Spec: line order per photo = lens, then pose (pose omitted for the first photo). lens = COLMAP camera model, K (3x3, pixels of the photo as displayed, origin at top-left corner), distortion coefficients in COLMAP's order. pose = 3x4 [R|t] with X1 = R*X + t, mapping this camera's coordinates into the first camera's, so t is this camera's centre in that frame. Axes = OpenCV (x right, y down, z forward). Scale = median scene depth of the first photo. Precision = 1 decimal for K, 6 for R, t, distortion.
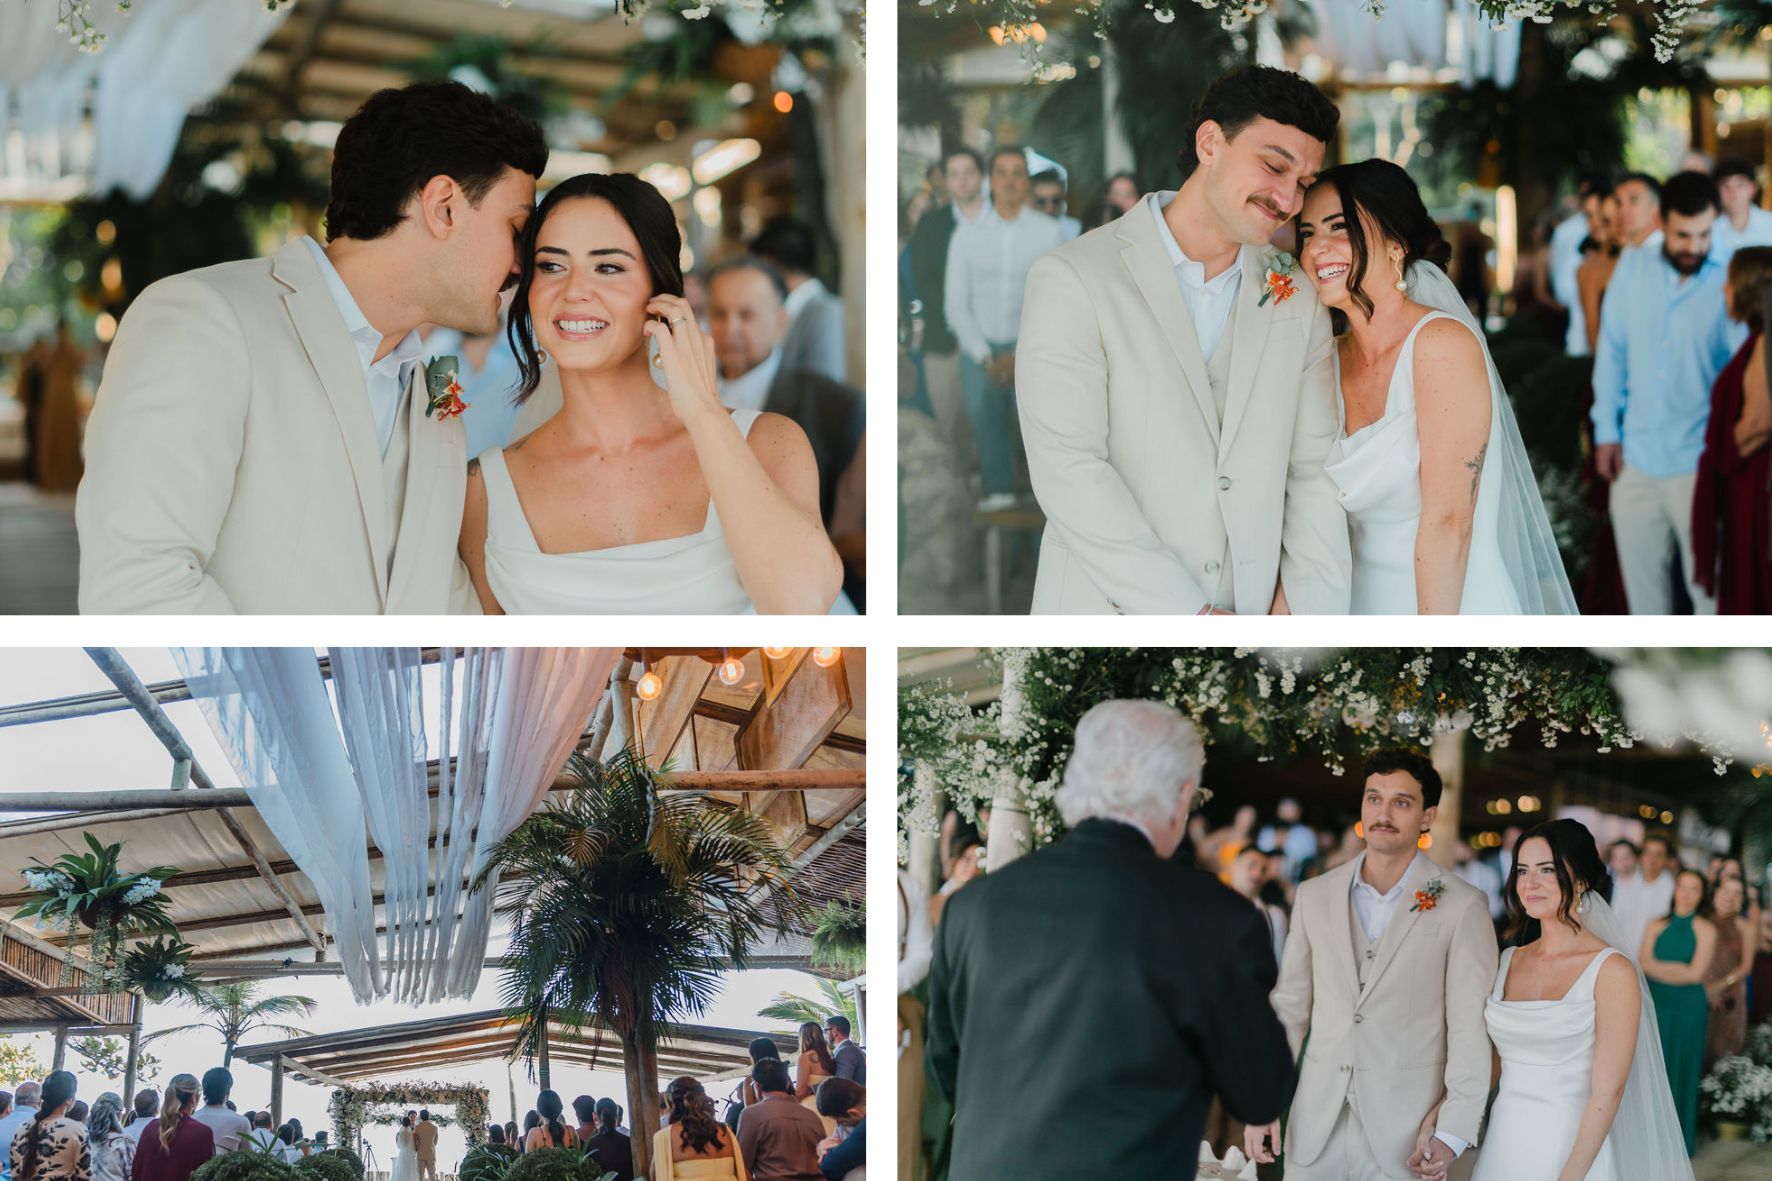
lens RADIAL K [[3845.5, 0, 886.0], [0, 3845.5, 590.5], [0, 0, 1]] dist [0.016285, -0.418564]
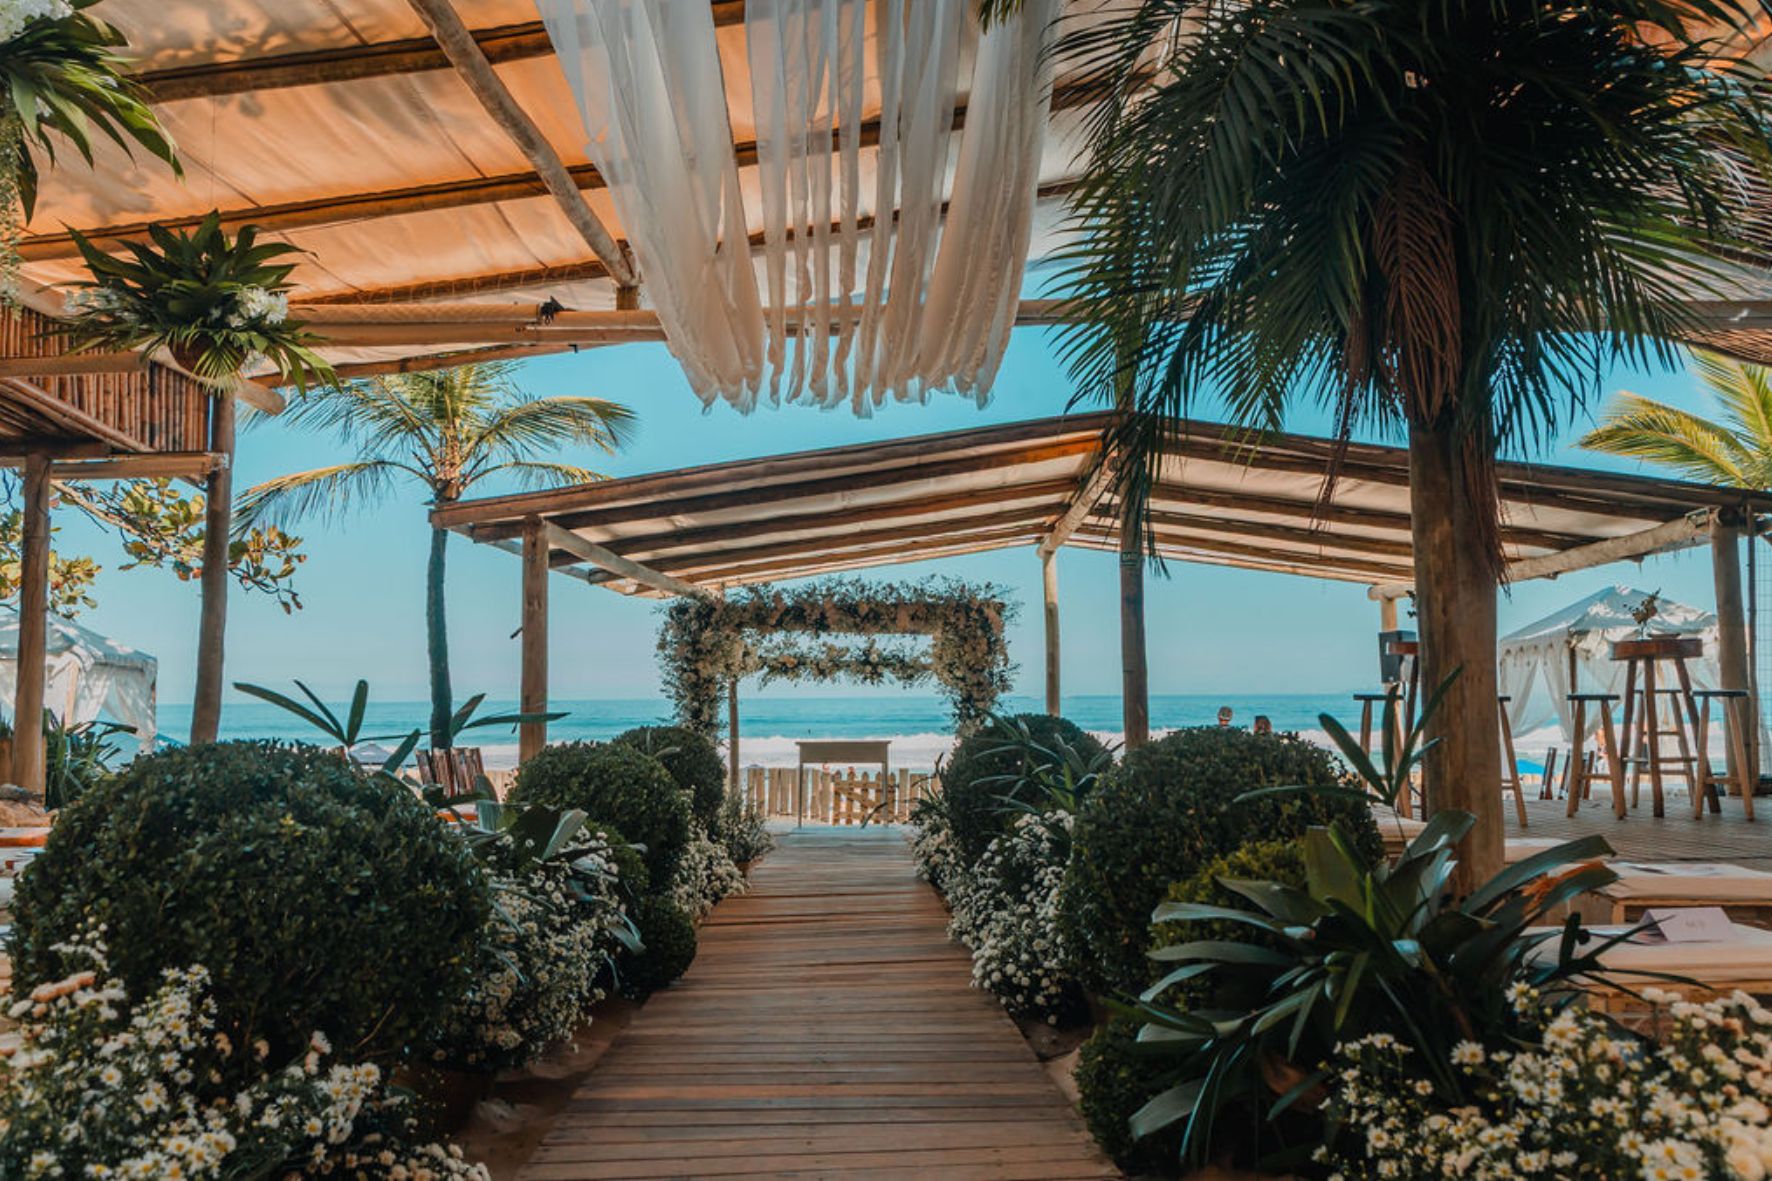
lens RADIAL K [[3845.5, 0, 886.0], [0, 3845.5, 590.5], [0, 0, 1]] dist [0.016285, -0.418564]
pose [[0.992797, -0.004080, -0.119740, -0.063173], [0.018256, 0.992902, 0.117530, 0.075227], [0.118411, -0.118869, 0.985824, 0.552172]]
